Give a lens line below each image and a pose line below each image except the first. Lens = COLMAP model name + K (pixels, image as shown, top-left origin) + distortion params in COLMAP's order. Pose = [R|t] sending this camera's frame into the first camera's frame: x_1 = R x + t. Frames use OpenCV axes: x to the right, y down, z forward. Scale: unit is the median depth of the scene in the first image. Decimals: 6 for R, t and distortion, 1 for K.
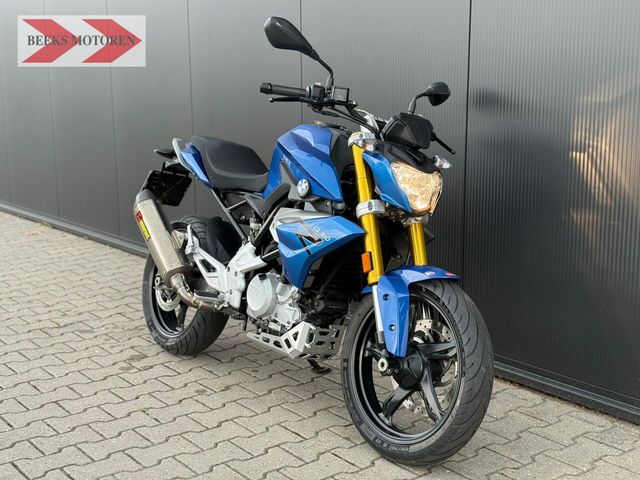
lens RADIAL K [[879.7, 0, 320.0], [0, 879.7, 240.0], [0, 0, 1]] dist [0.133142, -0.005538]
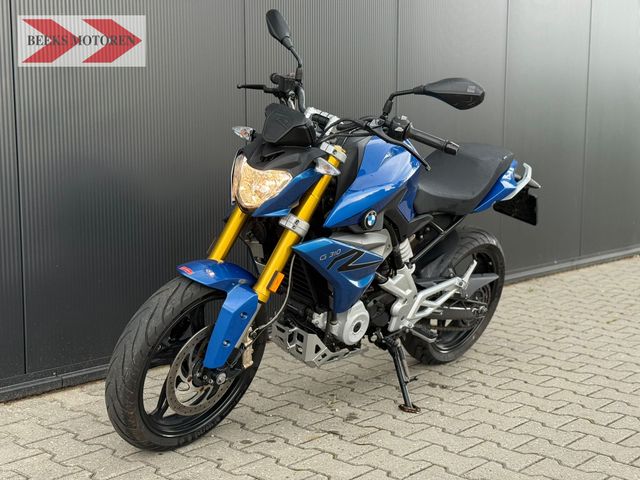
lens RADIAL K [[879.7, 0, 320.0], [0, 879.7, 240.0], [0, 0, 1]] dist [0.133142, -0.005538]
pose [[-0.177612, -0.108739, 0.978075, -1.097531], [0.172506, 0.975047, 0.139729, -0.165123], [-0.968863, 0.193541, -0.154422, 1.285877]]
